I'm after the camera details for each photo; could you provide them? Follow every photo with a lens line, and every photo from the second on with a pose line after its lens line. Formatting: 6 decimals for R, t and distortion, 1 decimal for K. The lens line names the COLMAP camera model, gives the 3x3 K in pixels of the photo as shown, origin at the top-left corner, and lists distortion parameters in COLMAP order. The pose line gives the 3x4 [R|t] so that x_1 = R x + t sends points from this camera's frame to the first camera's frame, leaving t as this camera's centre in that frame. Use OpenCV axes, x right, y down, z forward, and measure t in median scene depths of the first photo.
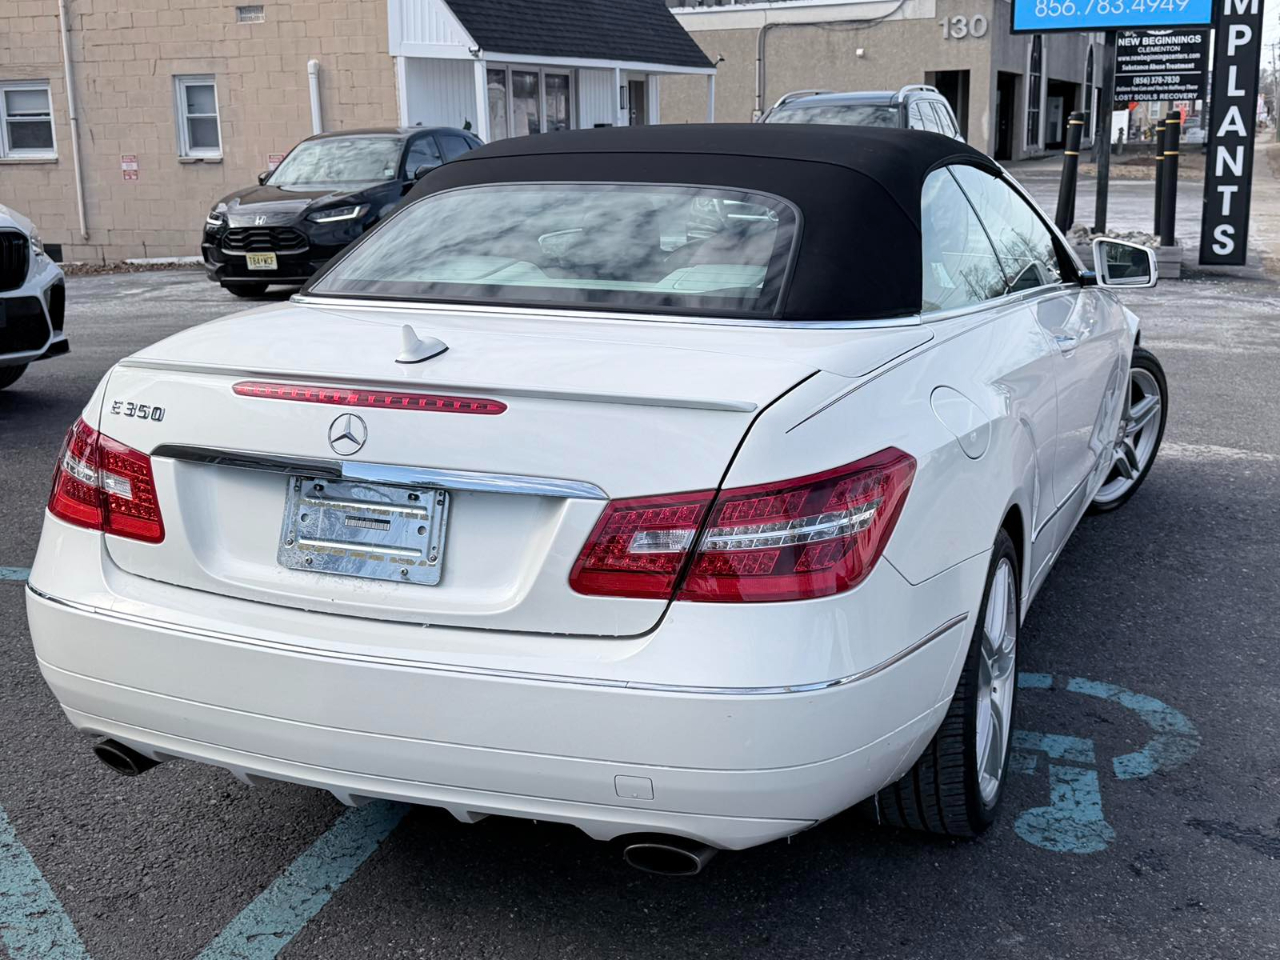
lens RADIAL K [[1525.7, 0, 640.0], [0, 1525.7, 480.0], [0, 0, 1]] dist [0.189087, -0.421609]
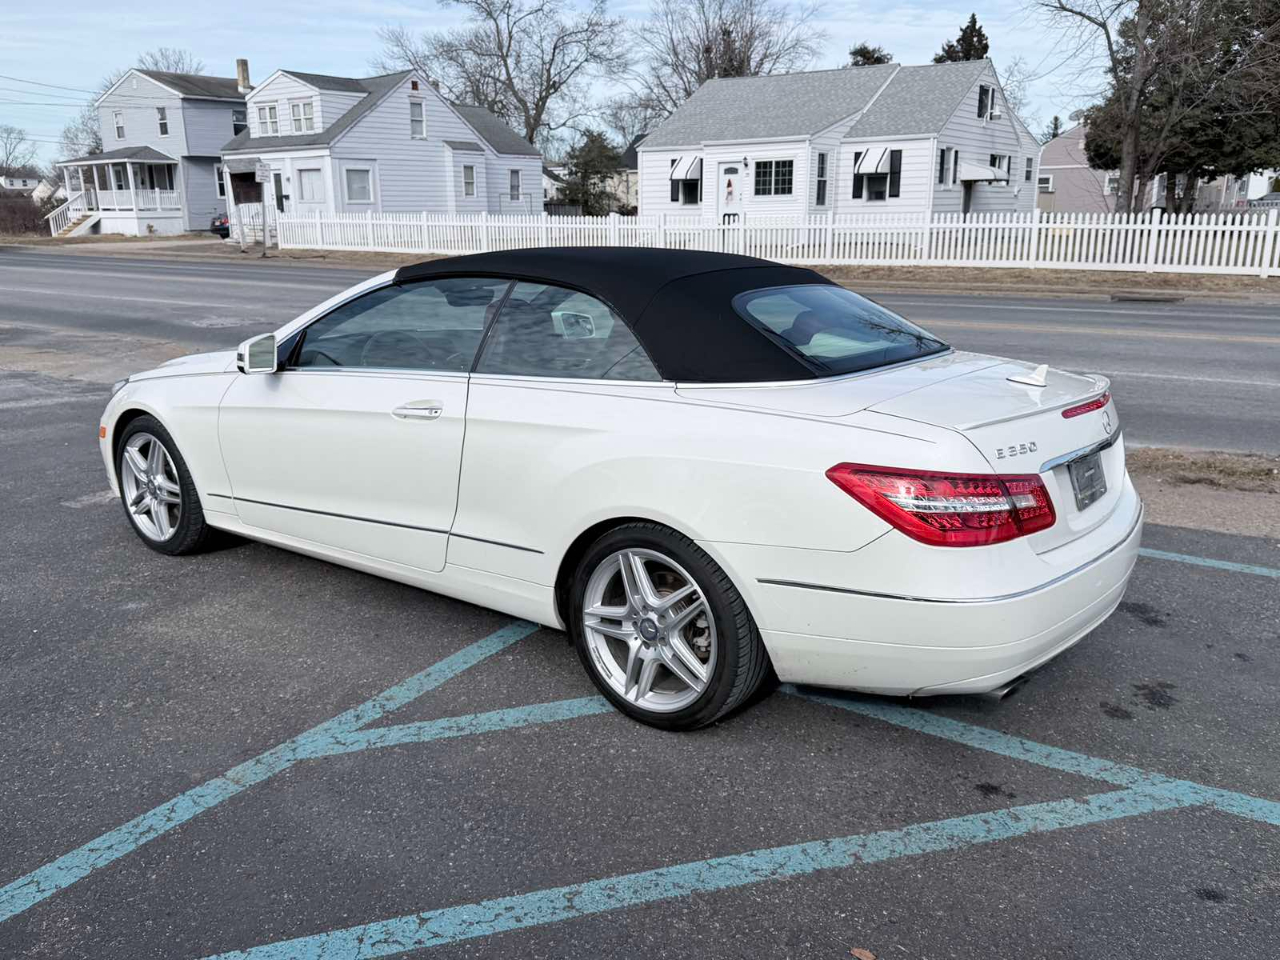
lens RADIAL K [[1014.2, 0, 640.0], [0, 1014.2, 480.0], [0, 0, 1]] dist [0.124388, -0.237507]
pose [[0.259725, -0.228255, 0.938319, -0.250933], [0.209608, 0.961824, 0.175954, -0.049517], [-0.942660, 0.150979, 0.297654, 0.194323]]
